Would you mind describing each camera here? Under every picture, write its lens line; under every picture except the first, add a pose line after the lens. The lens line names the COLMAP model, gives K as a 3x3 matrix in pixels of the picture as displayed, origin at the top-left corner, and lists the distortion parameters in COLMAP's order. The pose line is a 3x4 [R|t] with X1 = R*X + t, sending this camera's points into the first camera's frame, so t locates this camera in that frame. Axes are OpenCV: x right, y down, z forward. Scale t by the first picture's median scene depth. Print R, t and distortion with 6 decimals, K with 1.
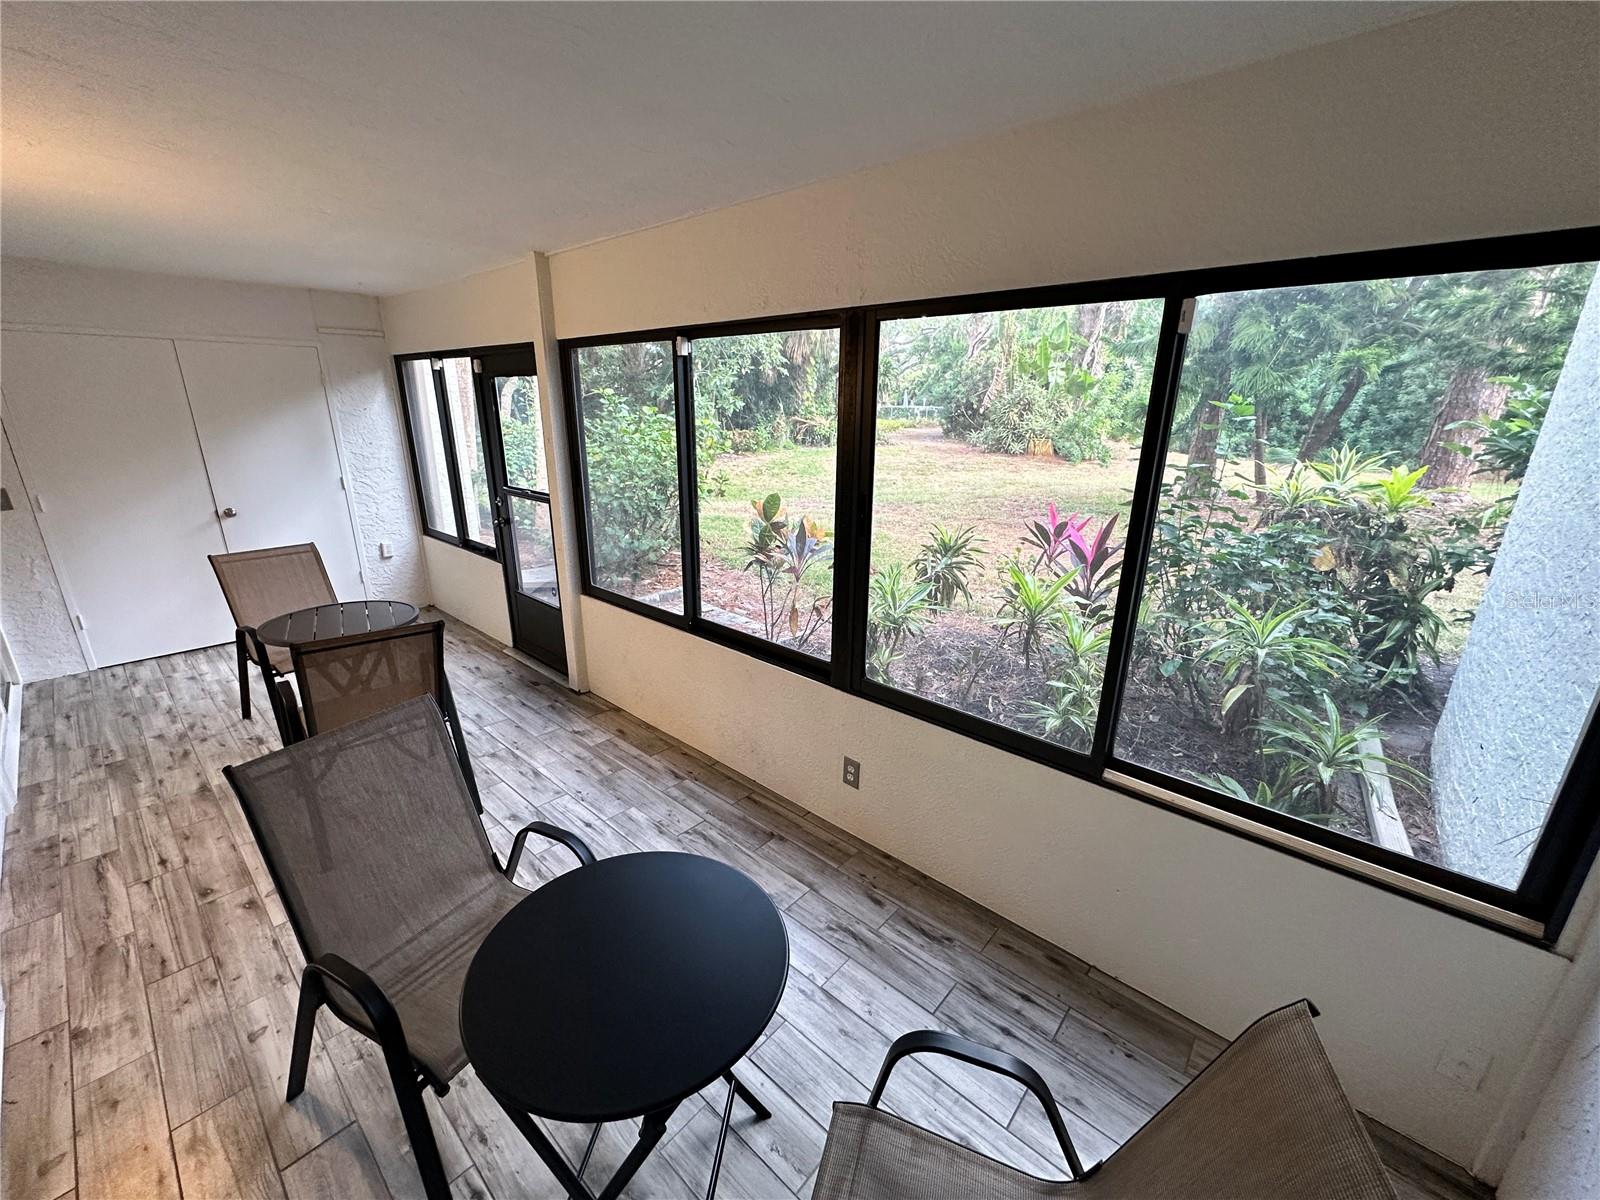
lens RADIAL K [[639.1, 0, 798.1], [0, 639.1, 598.6], [0, 0, 1]] dist [-0.003319, -0.000384]
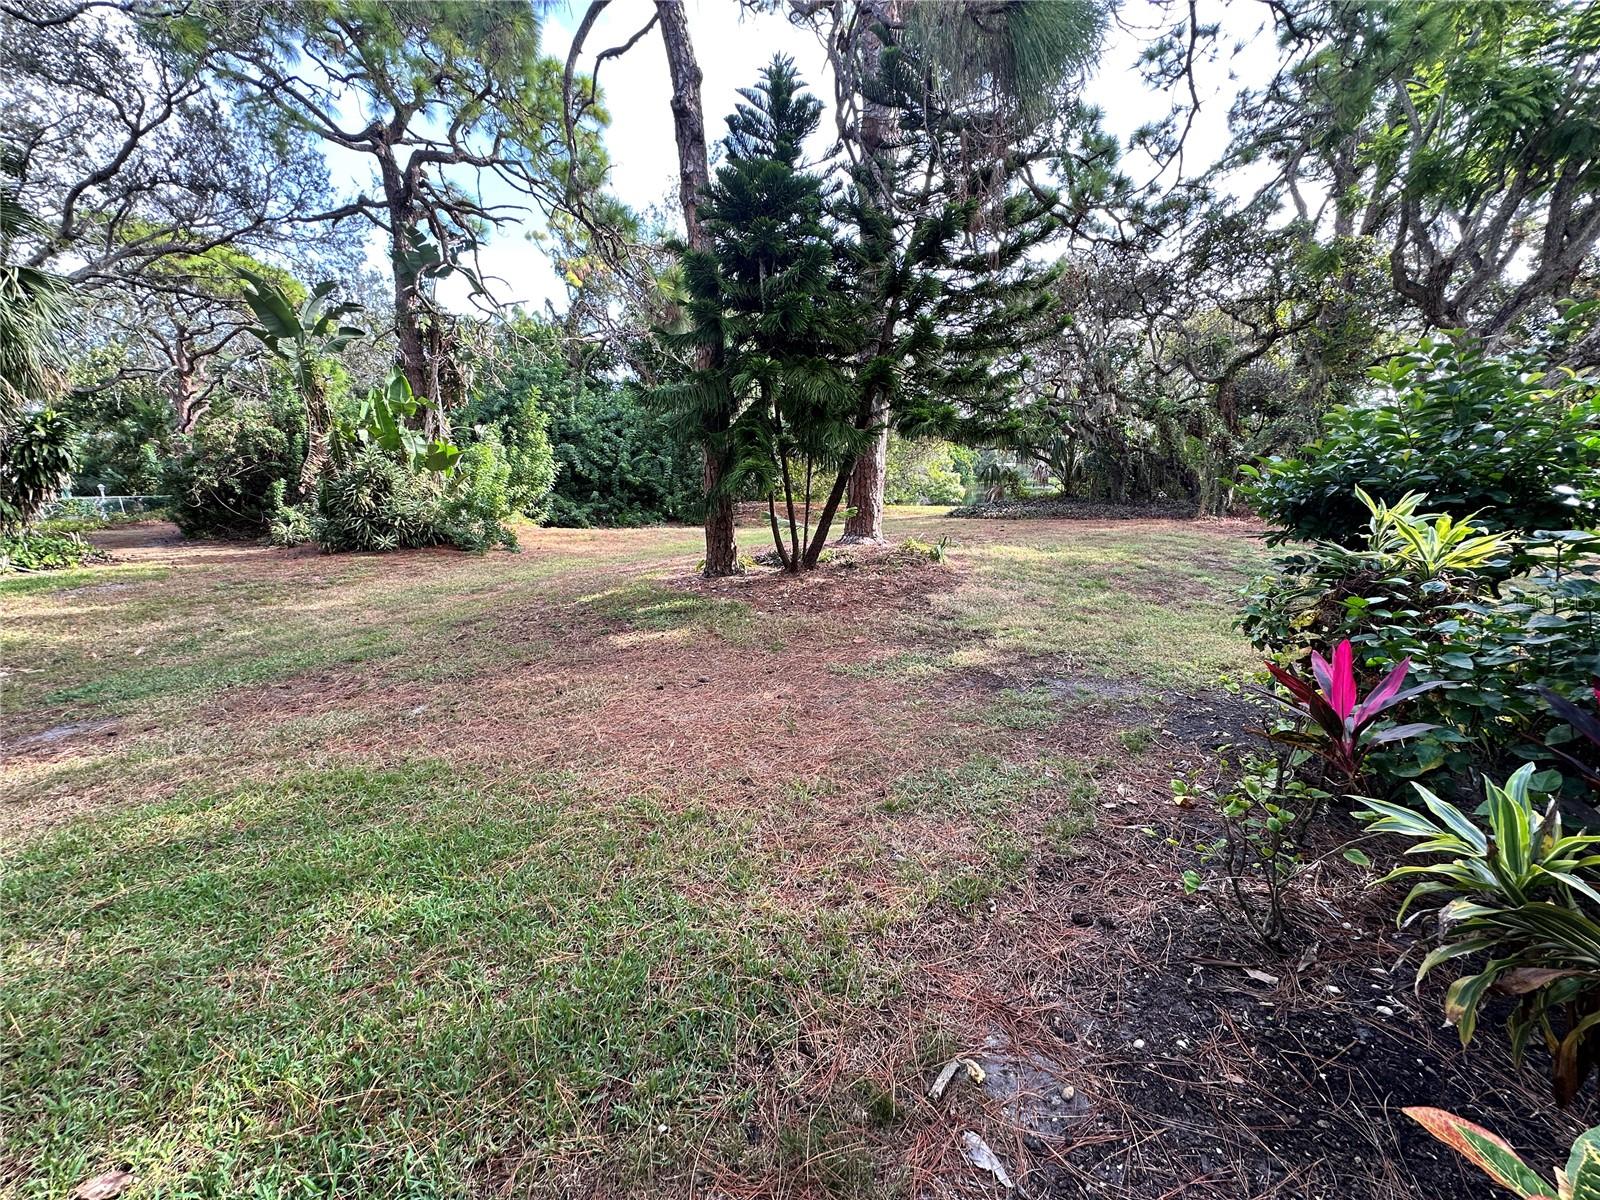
lens RADIAL K [[638.5, 0, 800.0], [0, 638.5, 600.0], [0, 0, 1]] dist [0.000102, -0.000114]
pose [[0.497055, -0.188018, 0.847104, -0.279796], [0.284113, 0.957694, 0.045855, -0.430471], [-0.819888, 0.217880, 0.529445, 1.476709]]
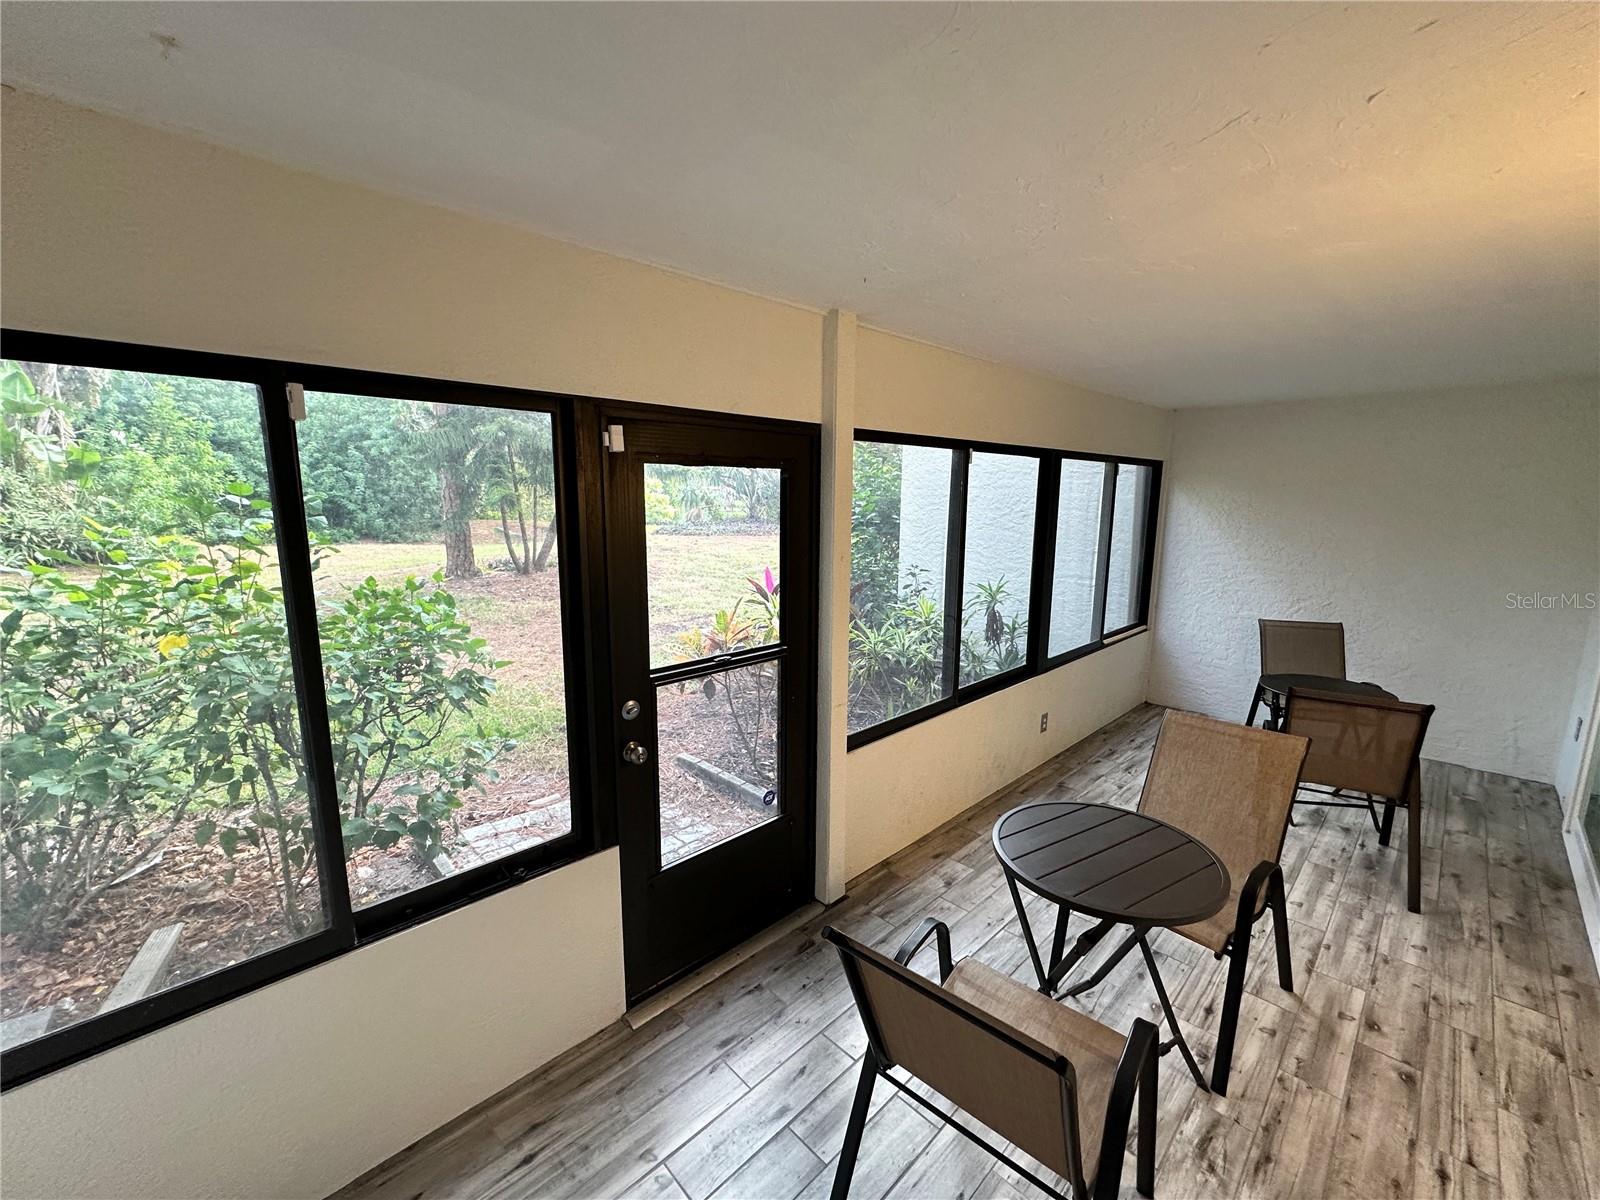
lens RADIAL K [[639.1, 0, 798.1], [0, 639.1, 598.6], [0, 0, 1]] dist [-0.003319, -0.000384]
pose [[0.084470, -0.171231, 0.981603, -1.263113], [0.289200, 0.946932, 0.140296, -0.362801], [-0.953534, 0.272029, 0.129508, 1.095133]]
